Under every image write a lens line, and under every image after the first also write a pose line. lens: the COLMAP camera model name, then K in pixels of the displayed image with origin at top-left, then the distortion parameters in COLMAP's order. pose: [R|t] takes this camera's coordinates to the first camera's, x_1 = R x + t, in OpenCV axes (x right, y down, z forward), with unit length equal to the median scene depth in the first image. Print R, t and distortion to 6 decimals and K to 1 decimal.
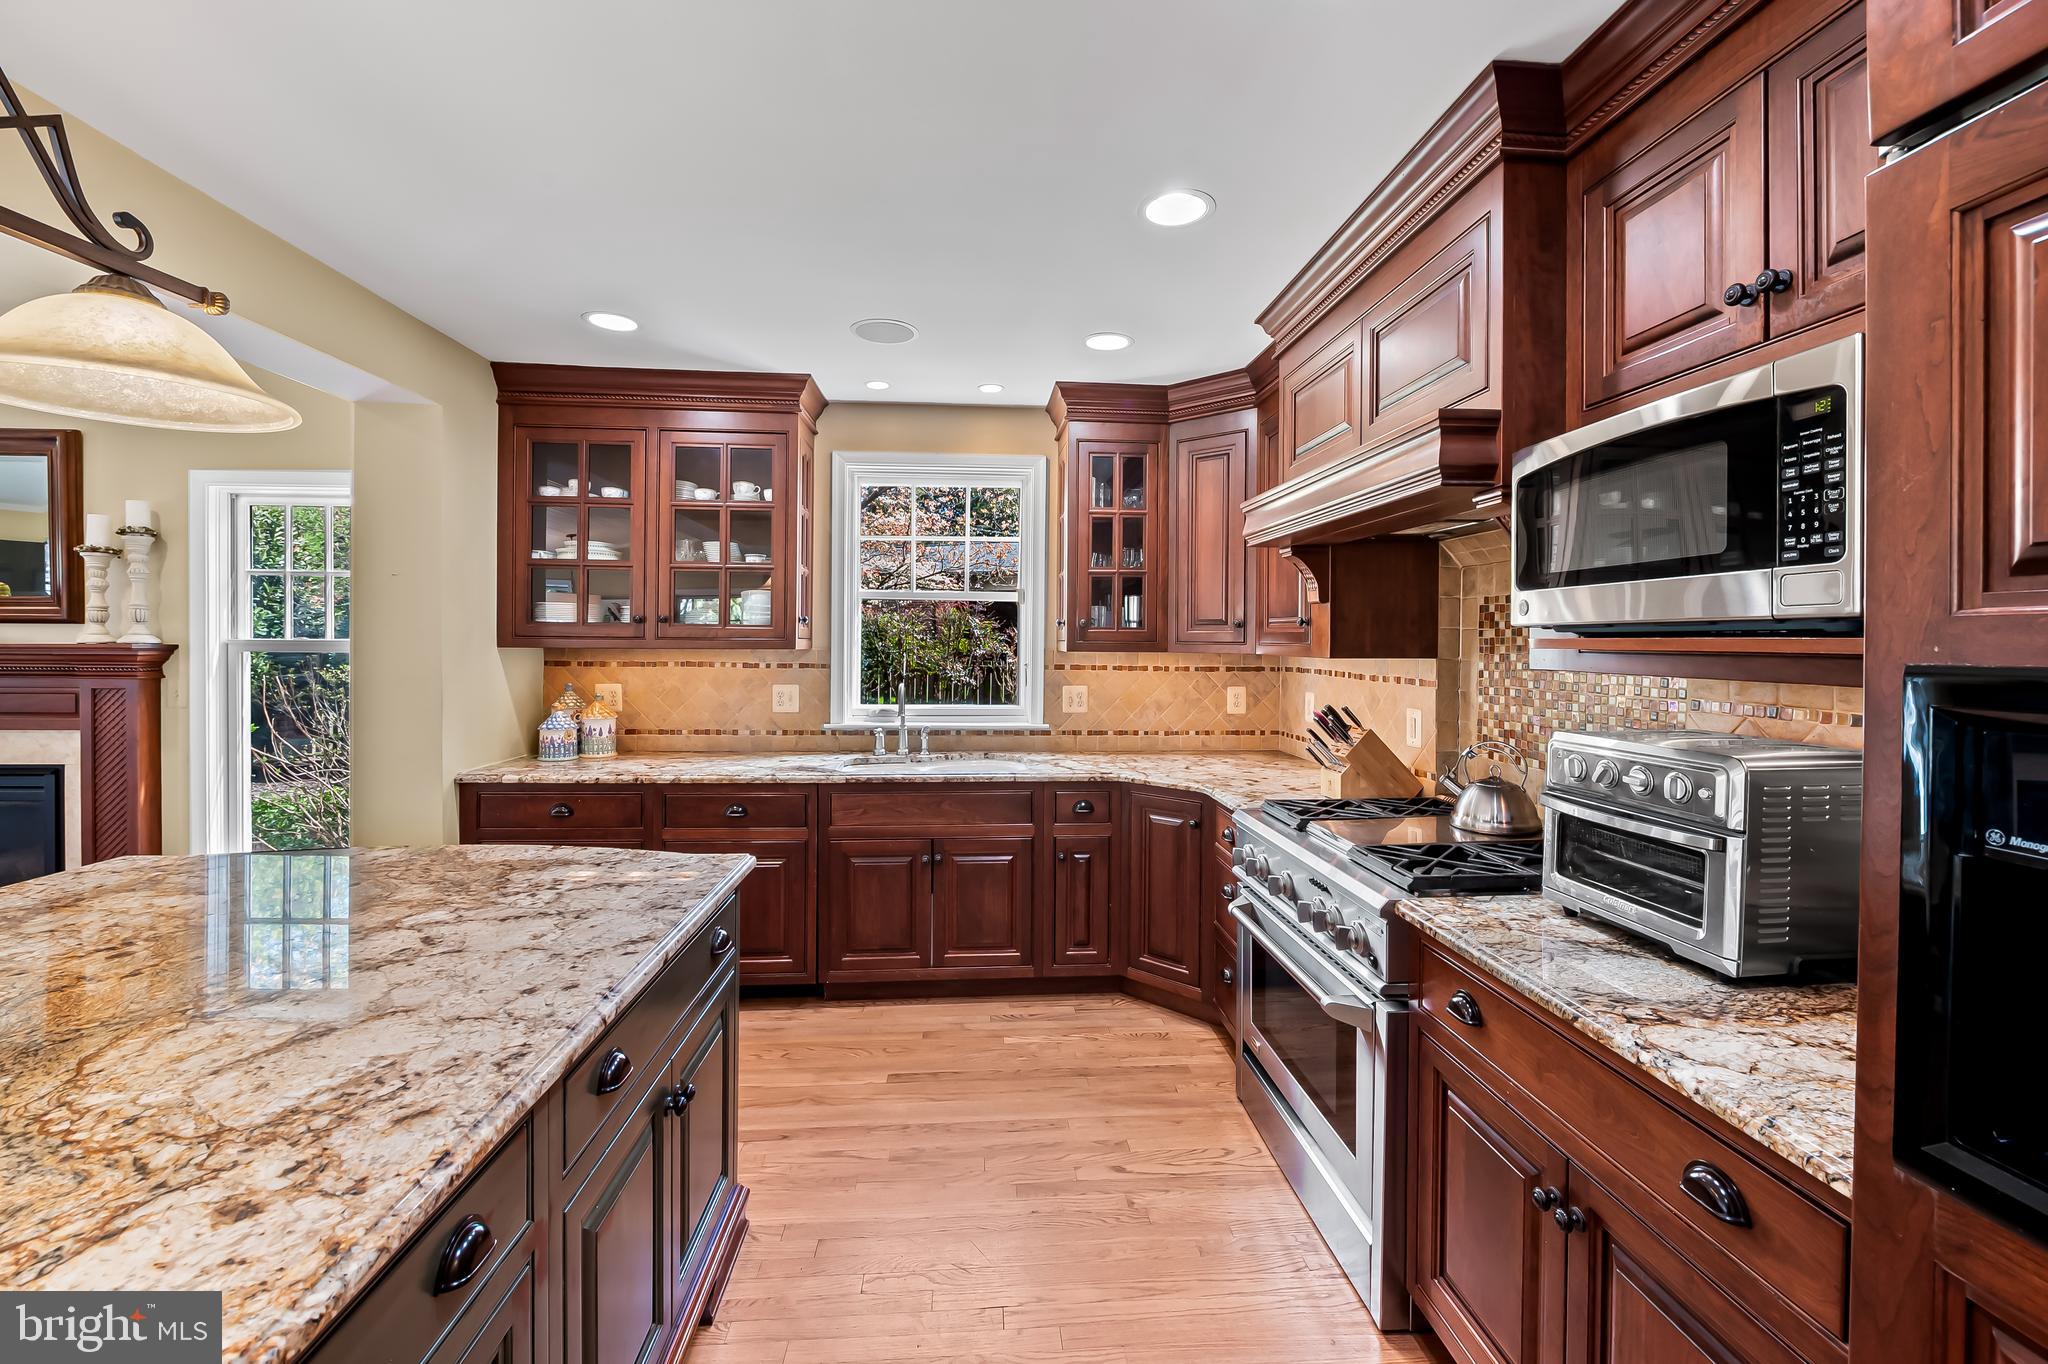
lens RADIAL K [[822.5, 0, 1017.0], [0, 822.5, 646.9], [0, 0, 1]] dist [-0.008071, -0.000269]
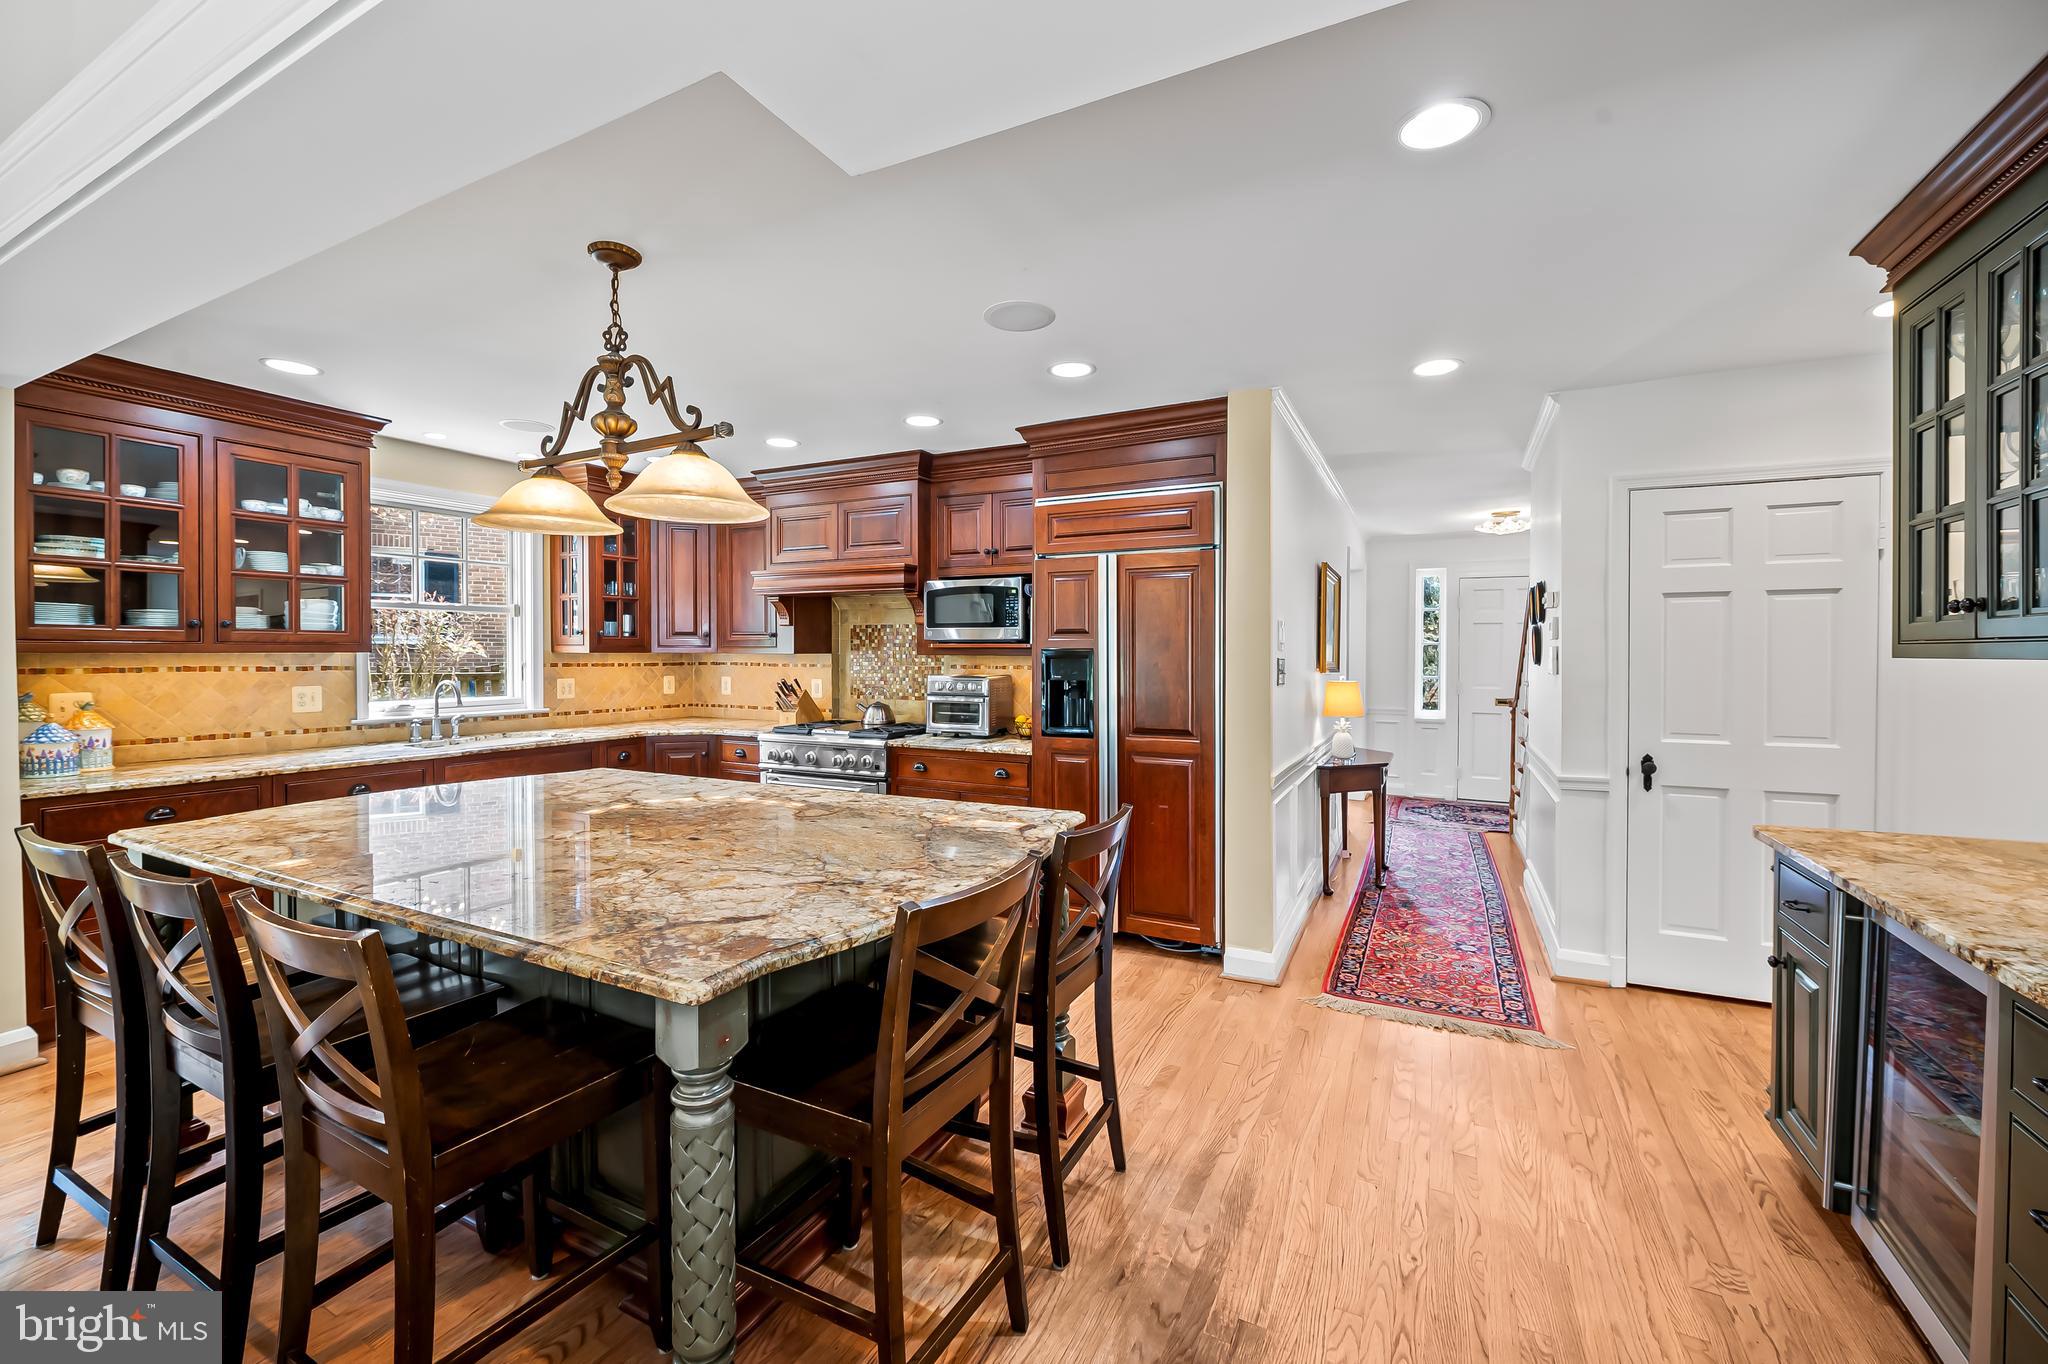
lens RADIAL K [[822.5, 0, 1037.9], [0, 822.5, 663.9], [0, 0, 1]] dist [-0.008071, -0.000269]
pose [[0.517569, -0.019725, 0.855414, -0.737512], [0.006420, 0.999796, 0.019169, 0.003138], [-0.855617, -0.004429, 0.517590, -0.381388]]
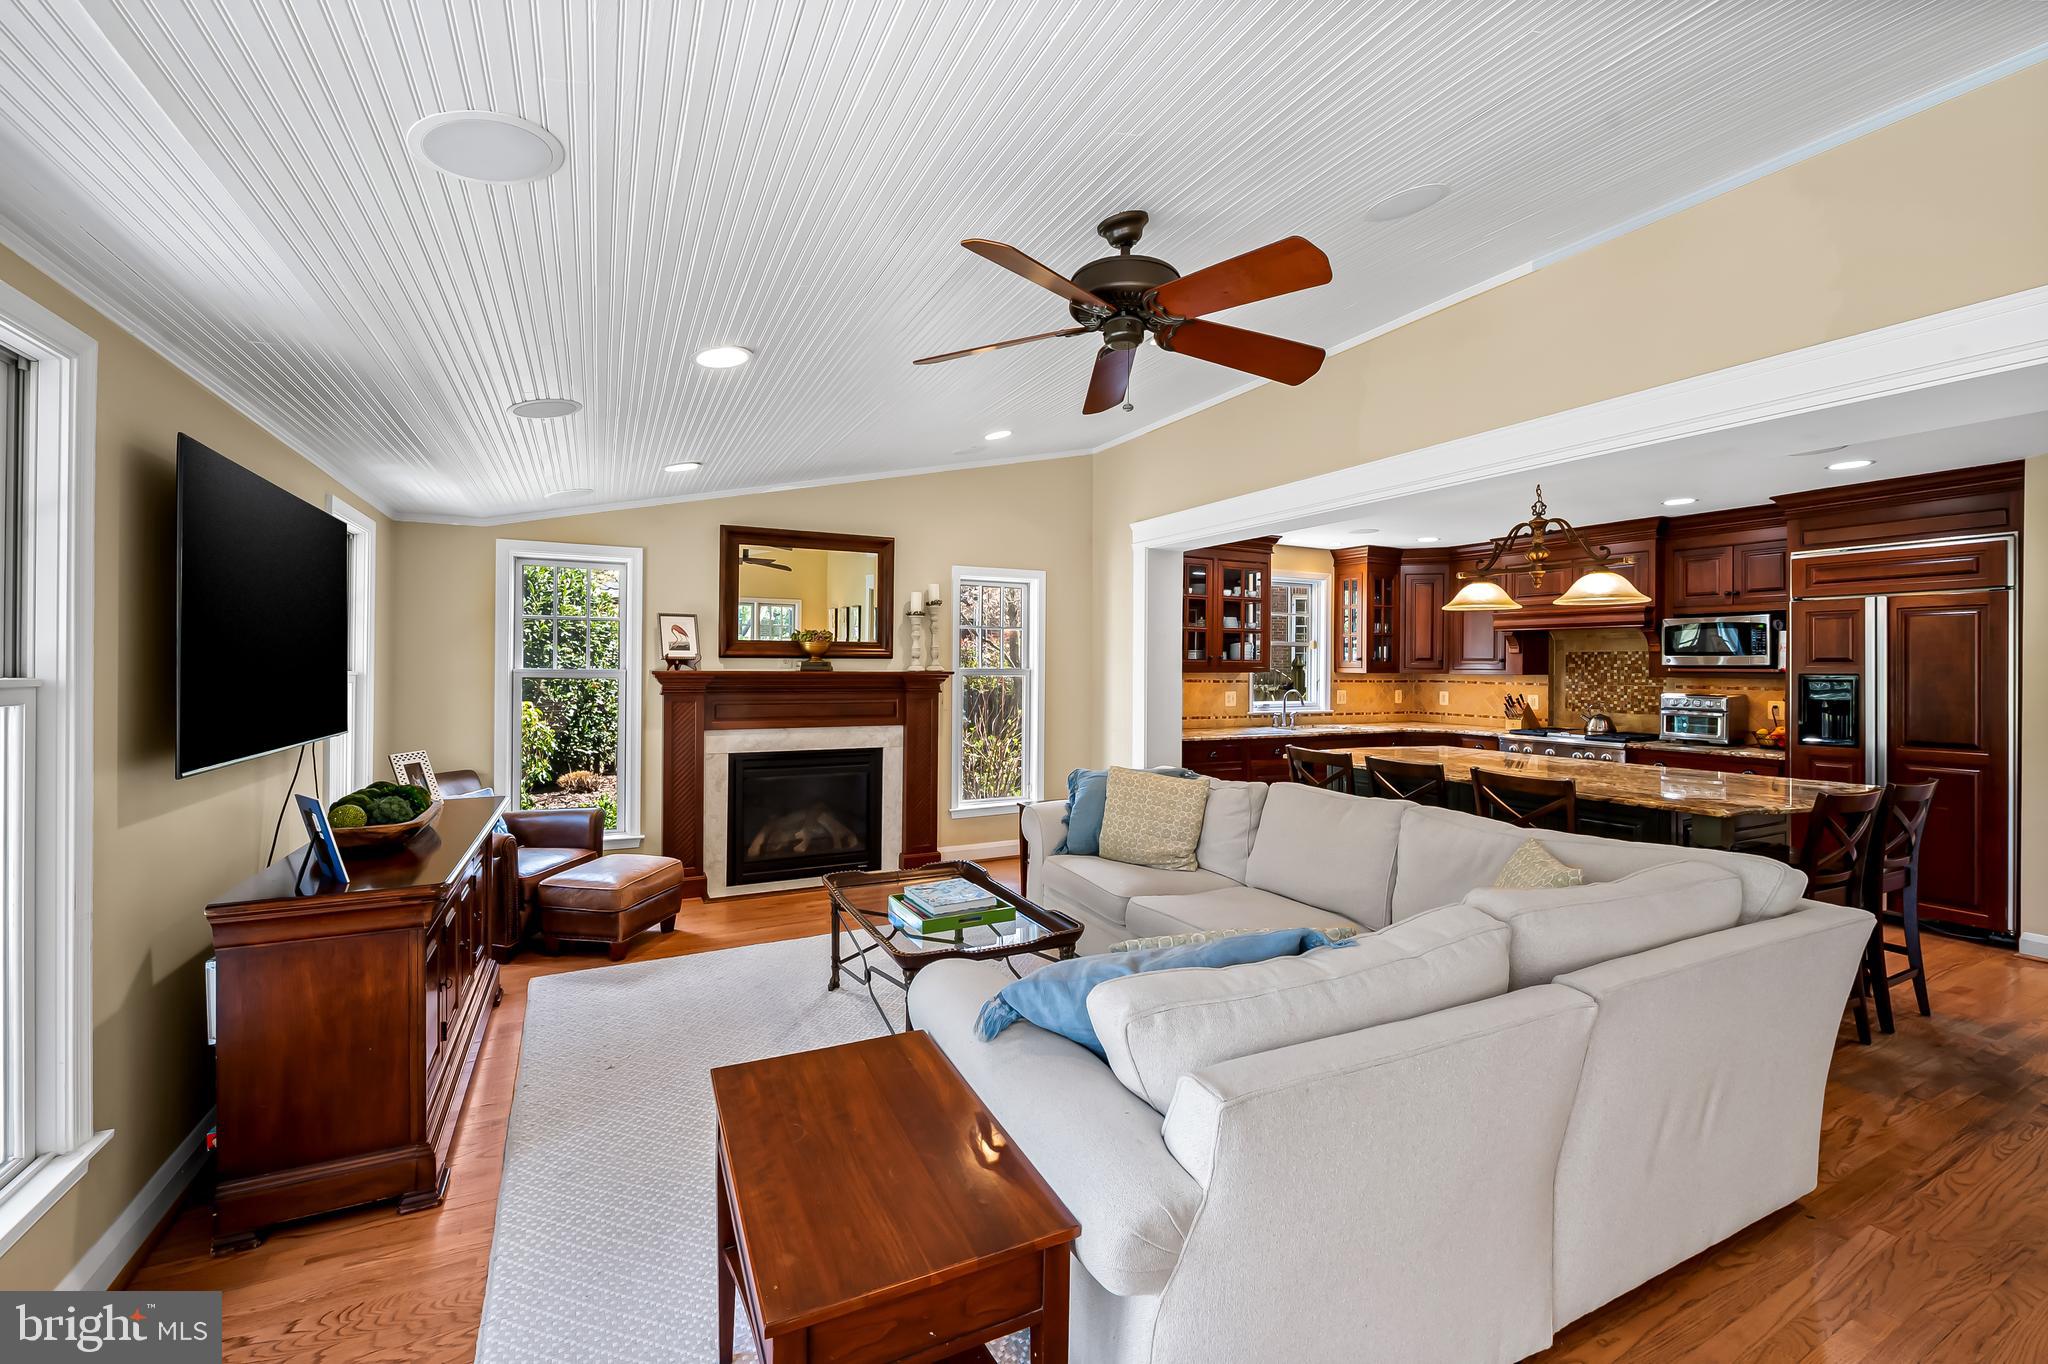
lens RADIAL K [[822.5, 0, 1033.3], [0, 822.5, 667.8], [0, 0, 1]] dist [-0.008071, -0.000269]
pose [[0.928760, -0.003389, 0.370667, -1.470626], [0.003494, 0.999994, 0.000388, -0.010683], [-0.370666, 0.000934, 0.928766, -0.602343]]
